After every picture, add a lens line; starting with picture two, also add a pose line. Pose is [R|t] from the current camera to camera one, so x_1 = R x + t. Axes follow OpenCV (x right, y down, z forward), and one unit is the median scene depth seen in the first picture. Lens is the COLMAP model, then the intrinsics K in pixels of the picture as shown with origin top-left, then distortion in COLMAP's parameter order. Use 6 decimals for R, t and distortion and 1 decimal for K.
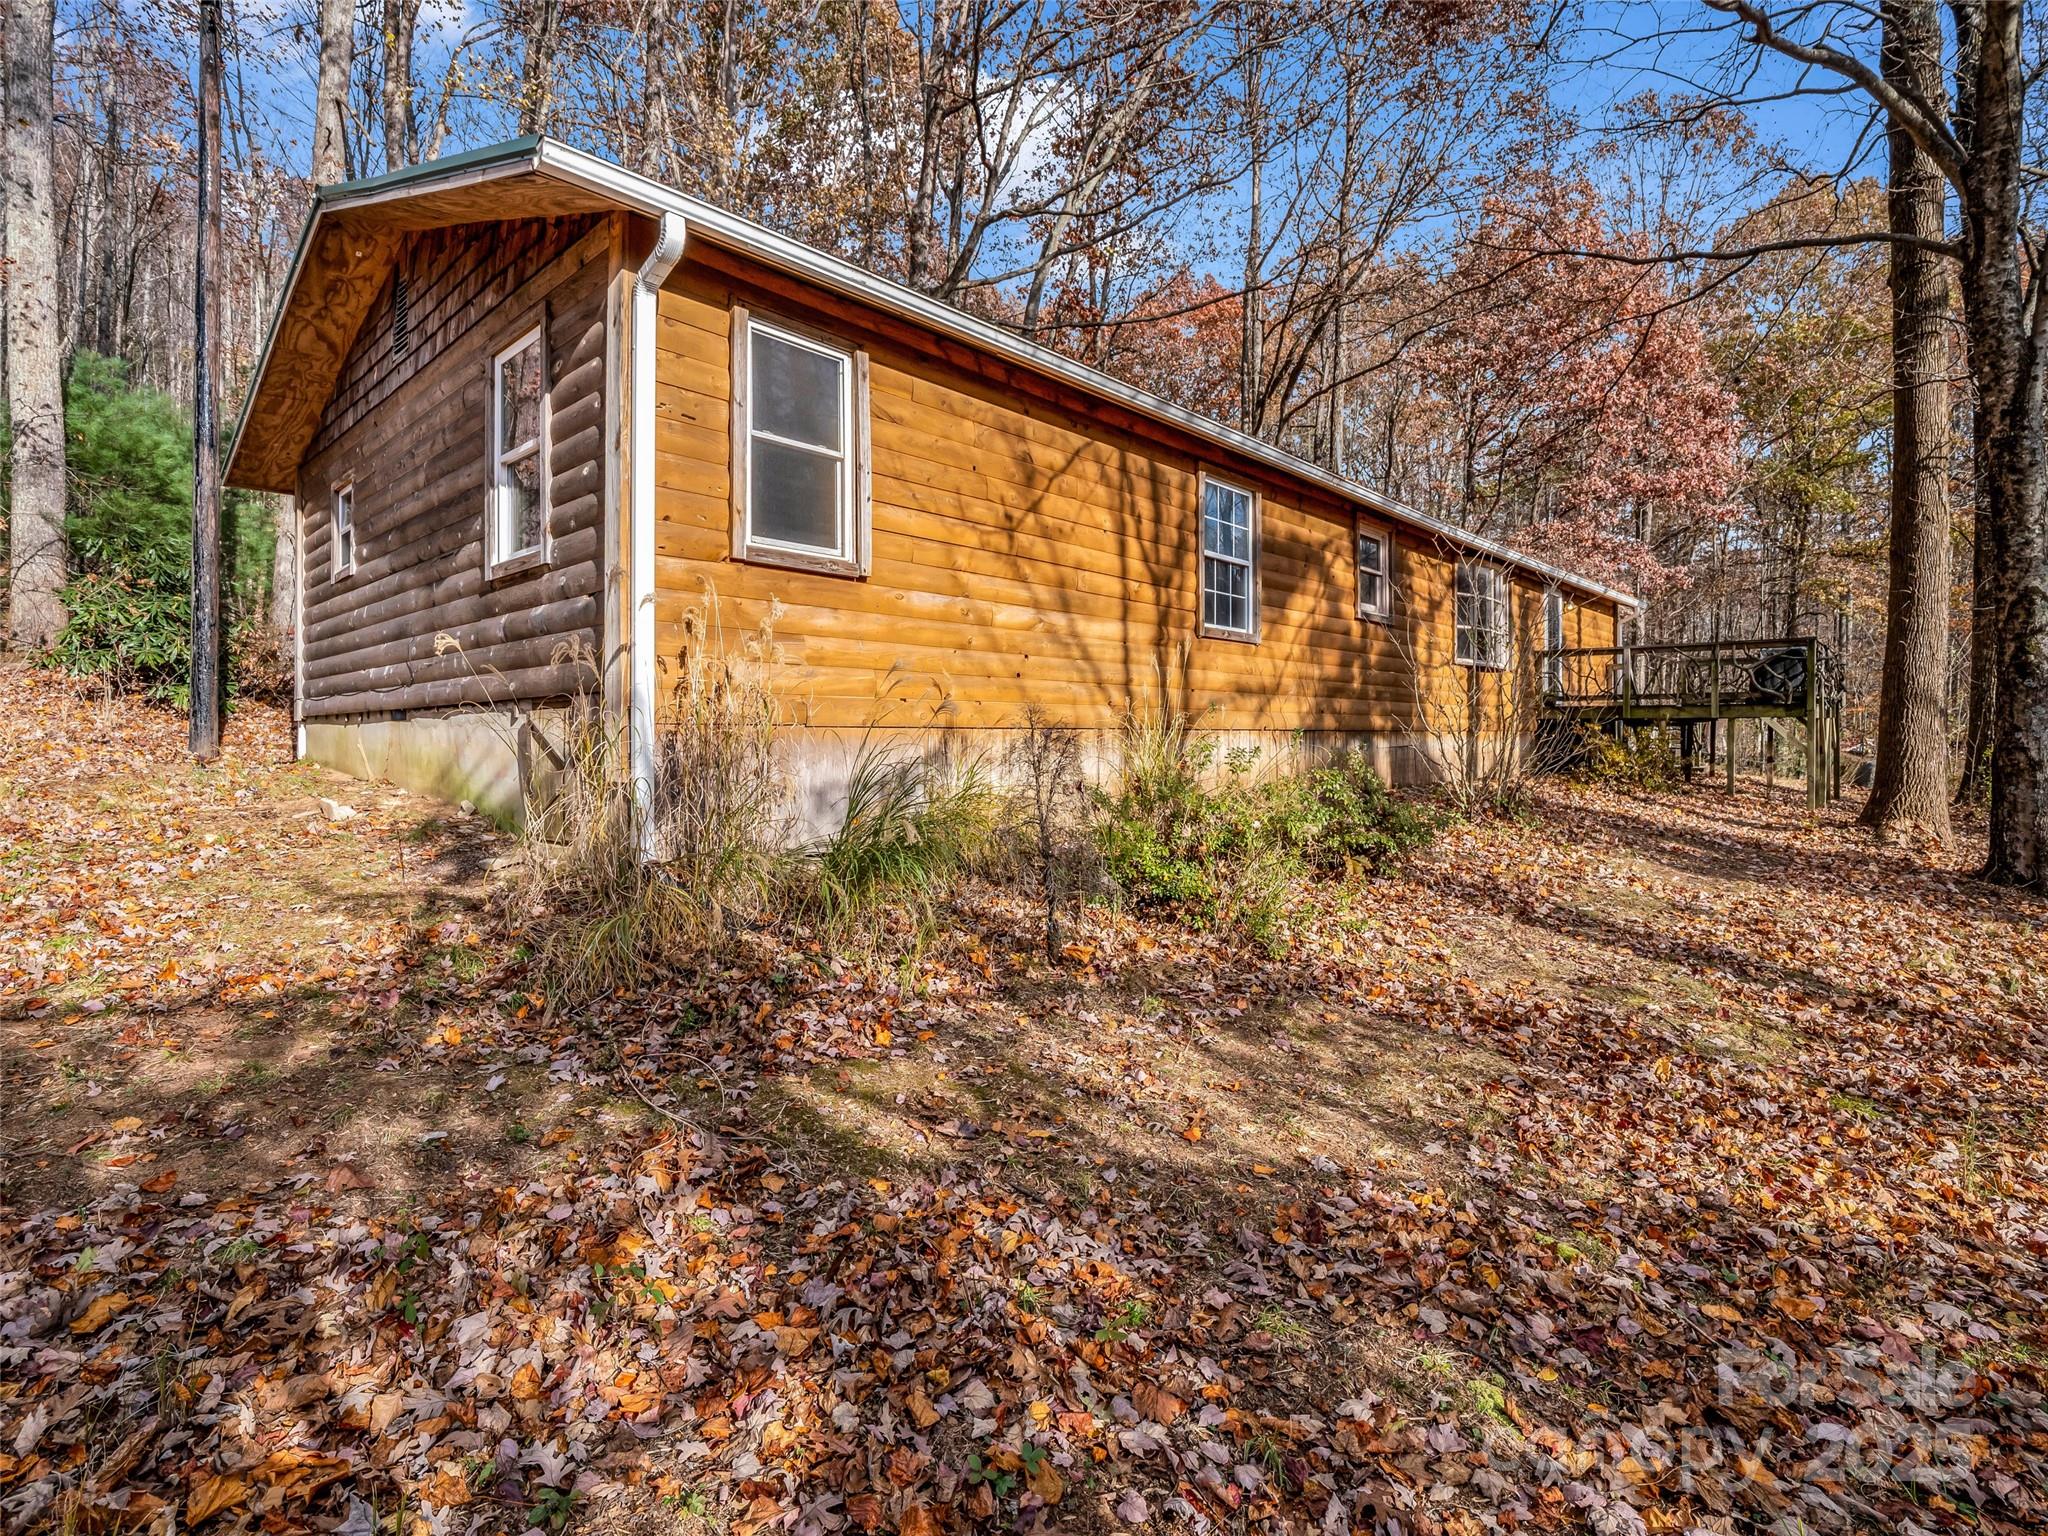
lens RADIAL K [[970.0, 0, 1024.0], [0, 970.0, 768.0], [0, 0, 1]] dist [-0.000266, -0.000453]
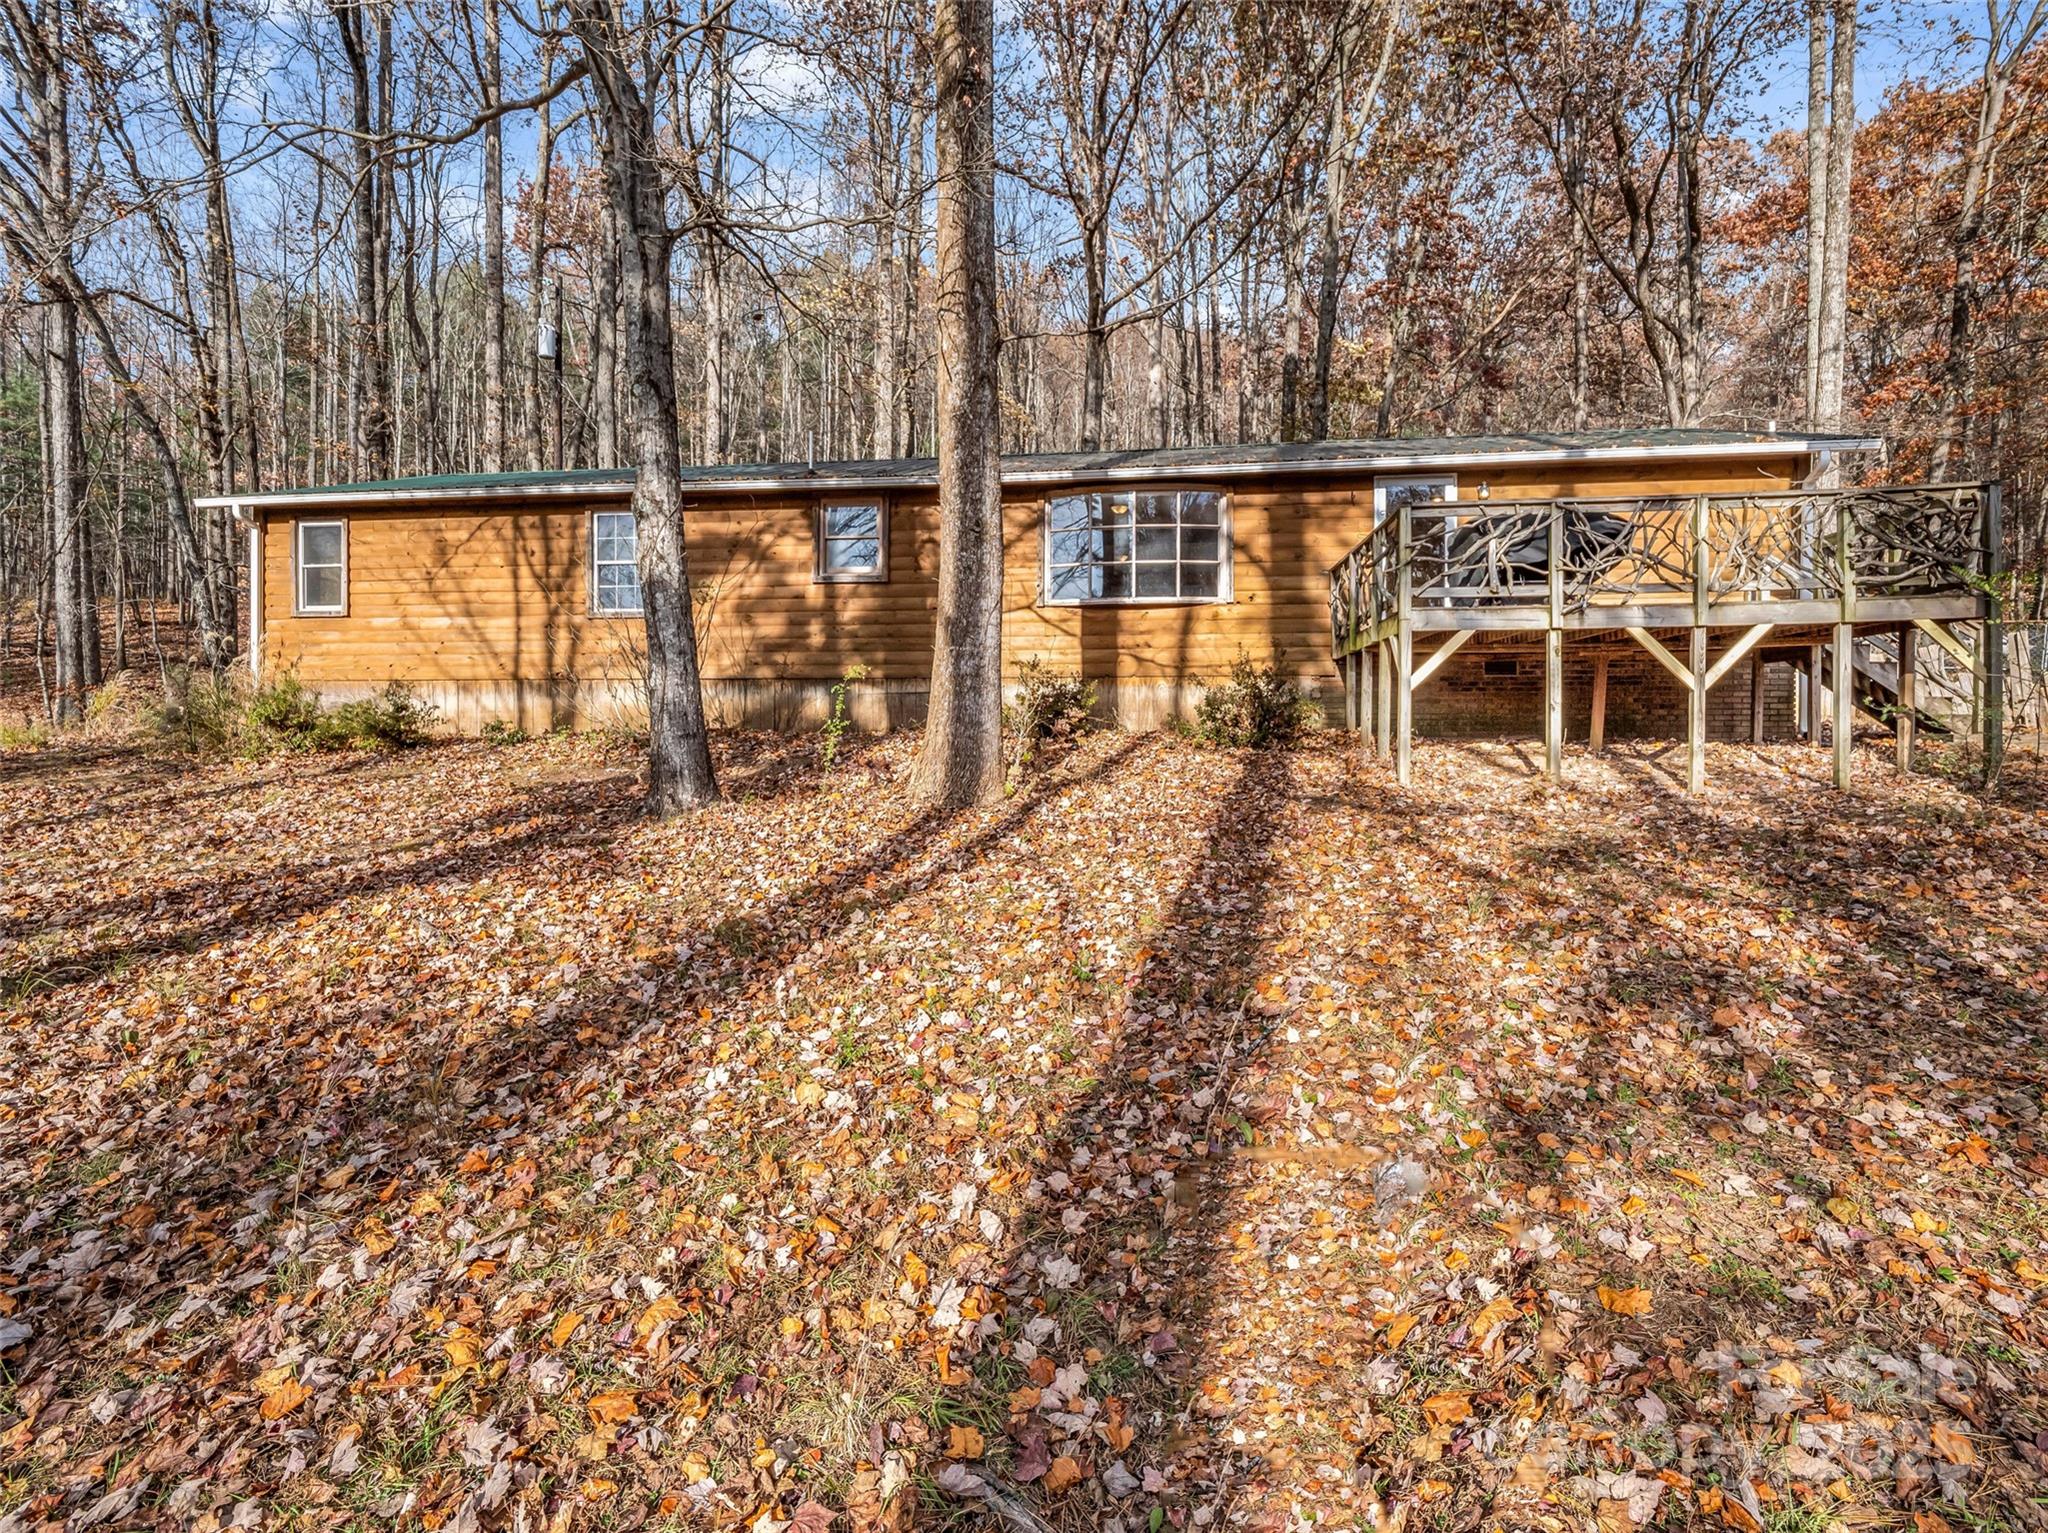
lens RADIAL K [[970.0, 0, 1024.0], [0, 970.0, 766.5], [0, 0, 1]] dist [-0.000266, -0.000453]
pose [[0.581472, 0.020862, -0.813299, 1.934051], [-0.036183, 0.999345, -0.000235, 0.075739], [0.812761, 0.029565, 0.581846, 0.716099]]
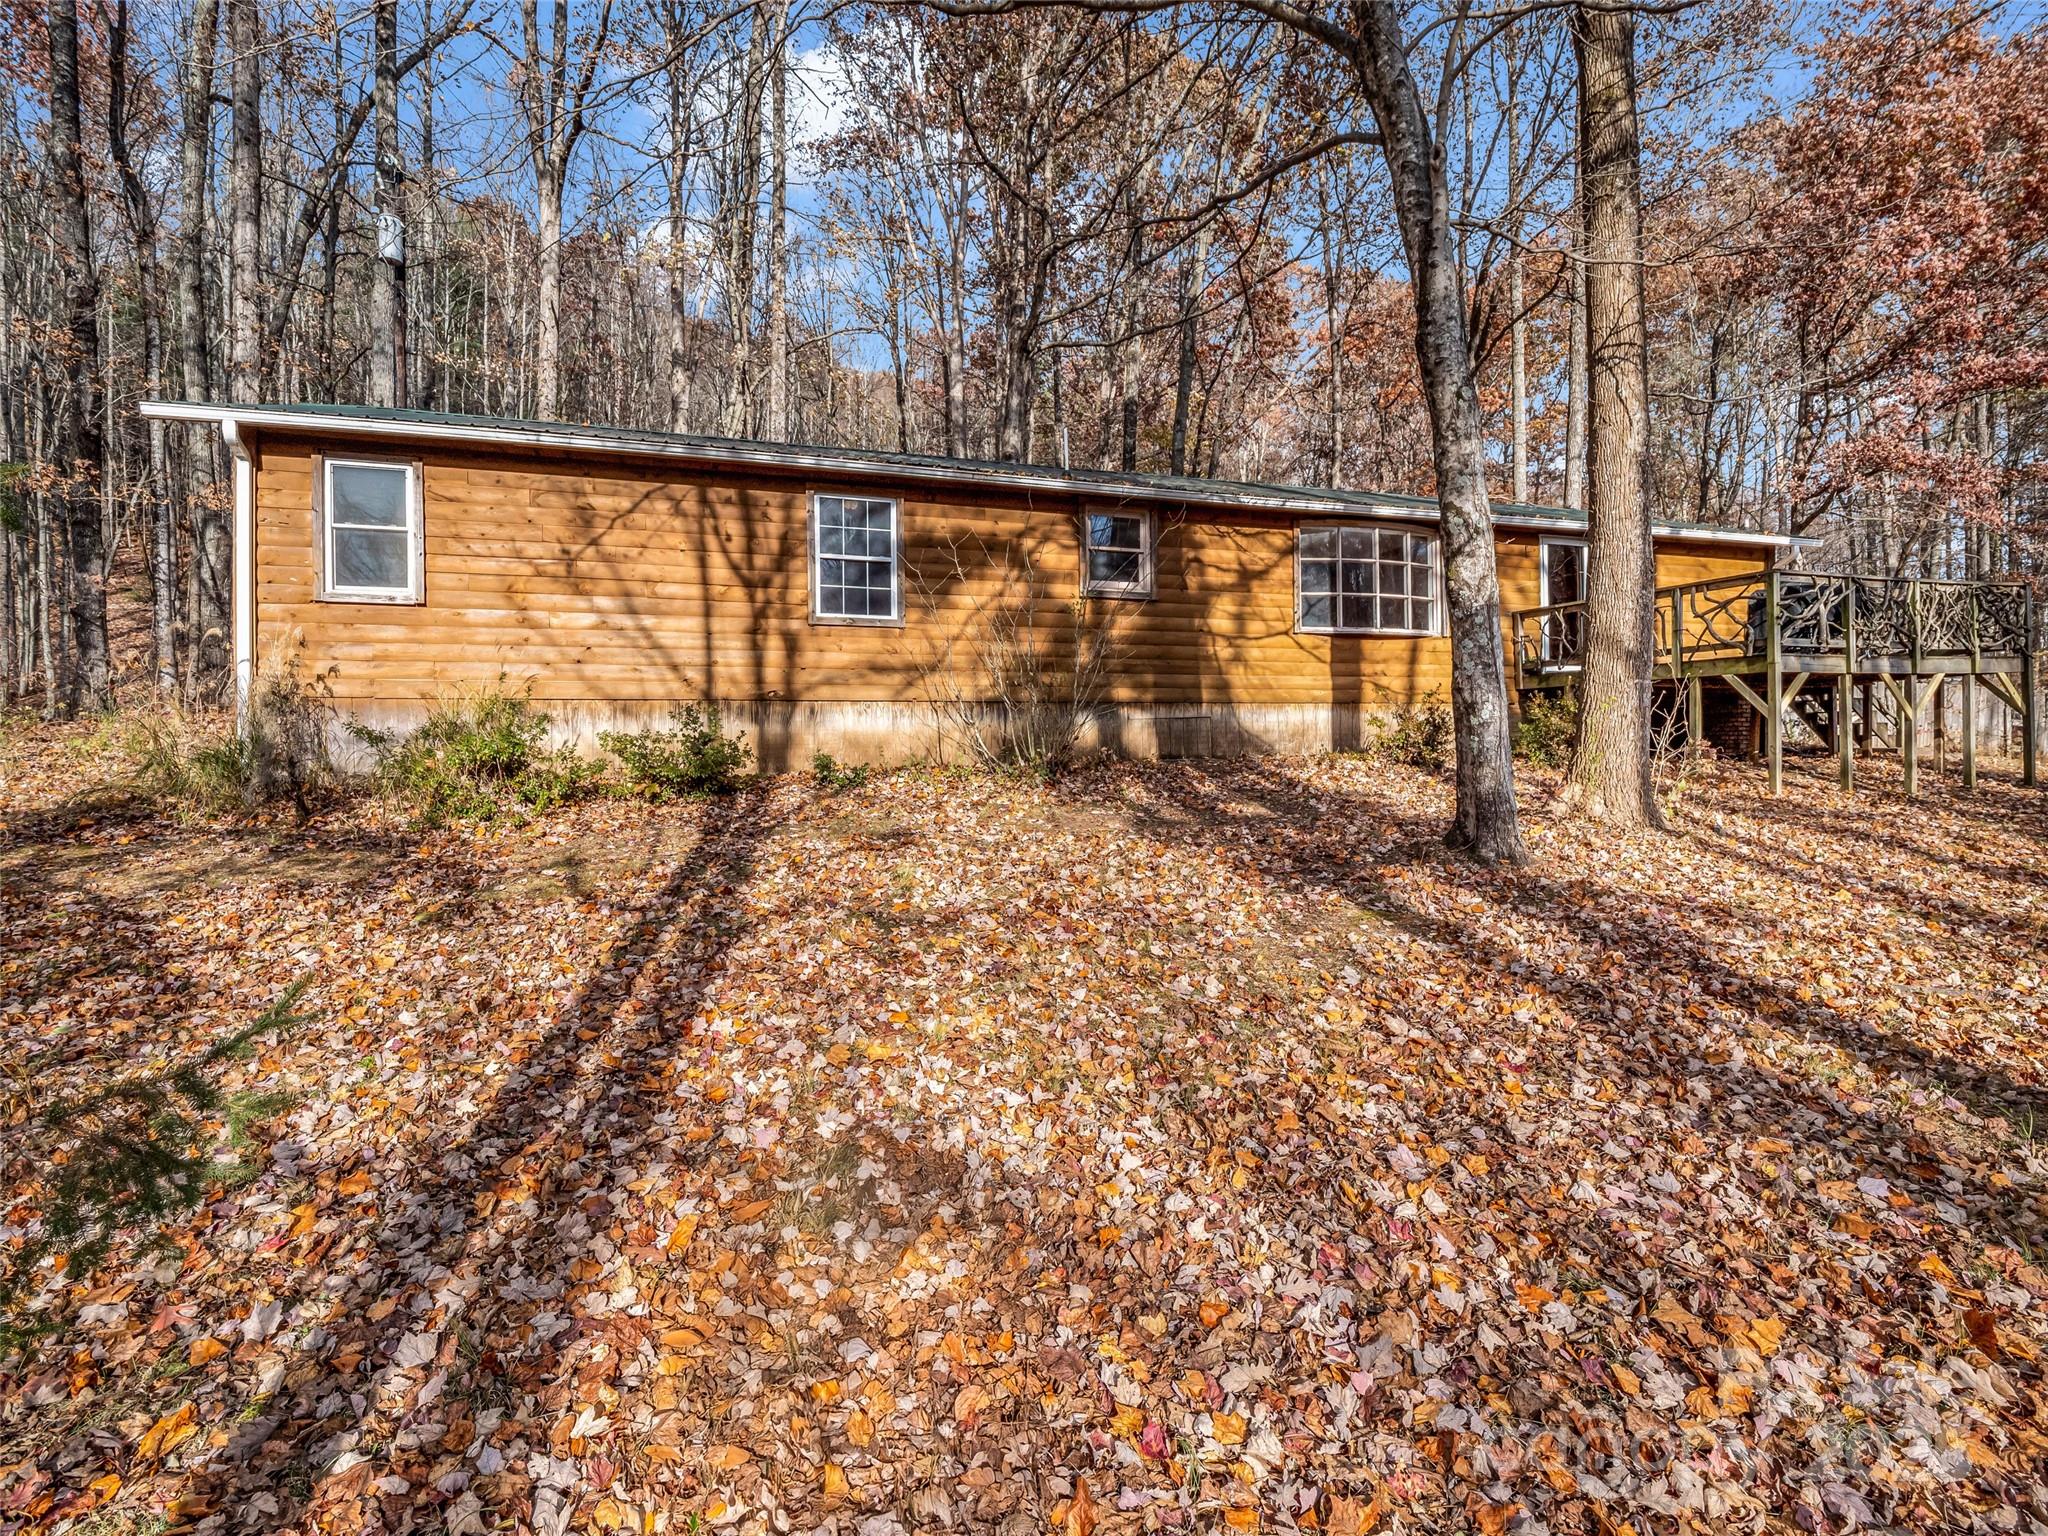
lens RADIAL K [[970.0, 0, 1024.0], [0, 970.0, 768.0], [0, 0, 1]] dist [-0.000266, -0.000453]
pose [[0.884844, -0.006688, -0.465839, 1.043793], [-0.003351, 0.999780, -0.020718, 0.072273], [0.465875, 0.019893, 0.884627, 0.053663]]
